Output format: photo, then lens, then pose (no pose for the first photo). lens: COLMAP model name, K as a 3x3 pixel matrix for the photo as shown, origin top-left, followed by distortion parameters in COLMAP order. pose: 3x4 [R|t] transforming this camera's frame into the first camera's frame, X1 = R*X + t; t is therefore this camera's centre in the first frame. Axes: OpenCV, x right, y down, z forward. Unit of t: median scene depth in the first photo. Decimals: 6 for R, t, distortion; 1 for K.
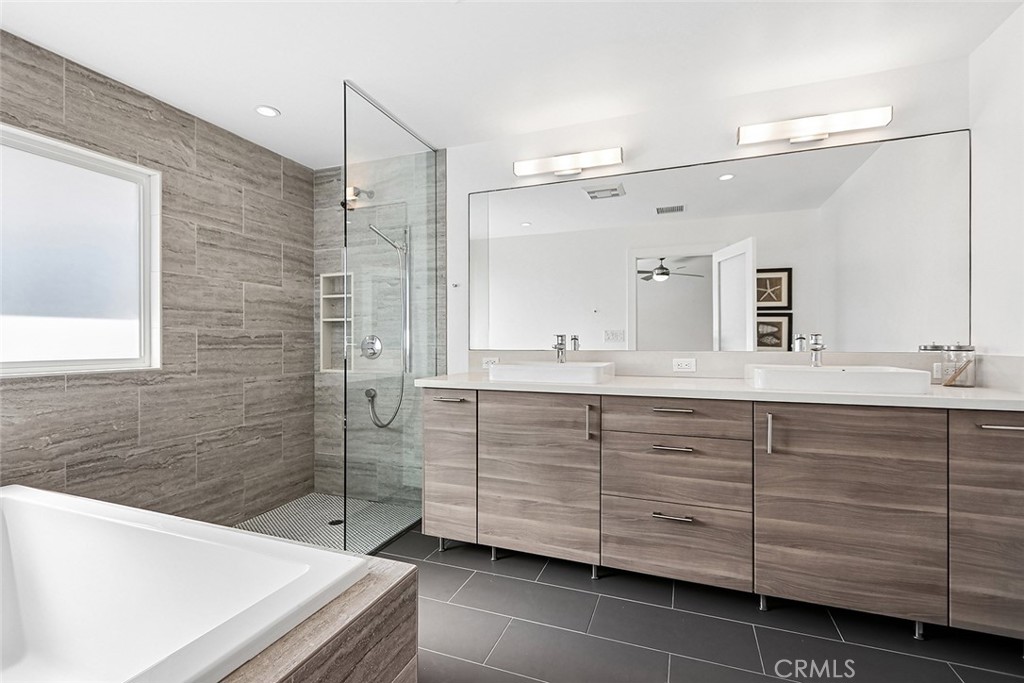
lens RADIAL K [[469.5, 0, 504.3], [0, 469.5, 339.6], [0, 0, 1]] dist [0.002446, -0.002875]
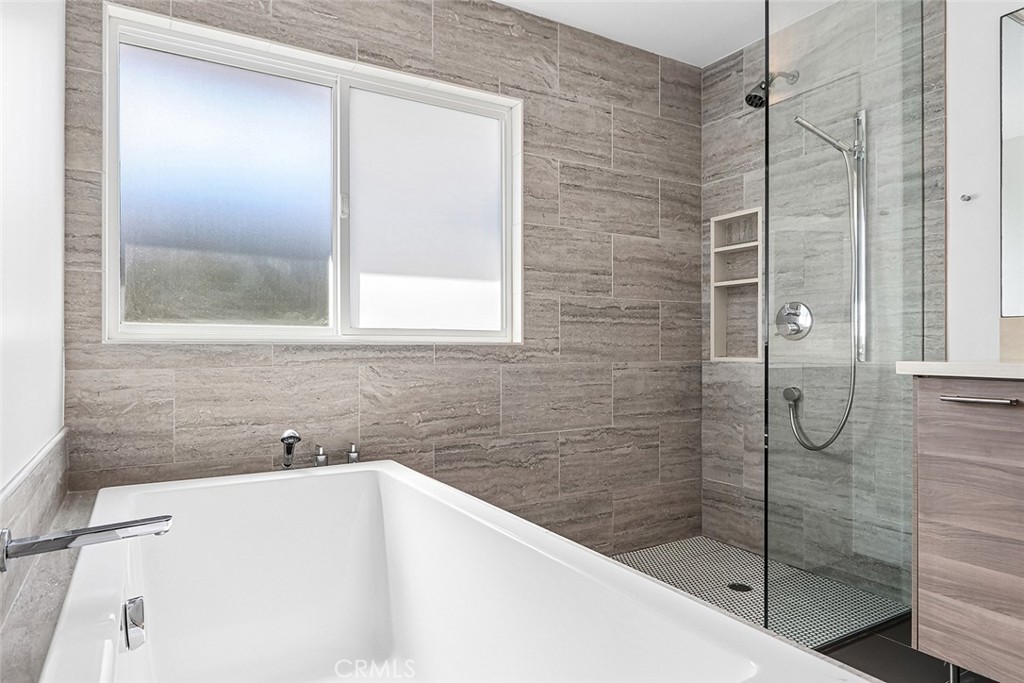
lens RADIAL K [[620.8, 0, 501.6], [0, 620.8, 344.7], [0, 0, 1]] dist [0.009424, -0.006070]
pose [[0.785550, 0.000150, -0.618799, -0.091882], [-0.000385, 1.000000, -0.000247, 0.058614], [0.618799, 0.000432, 0.785549, 0.130085]]
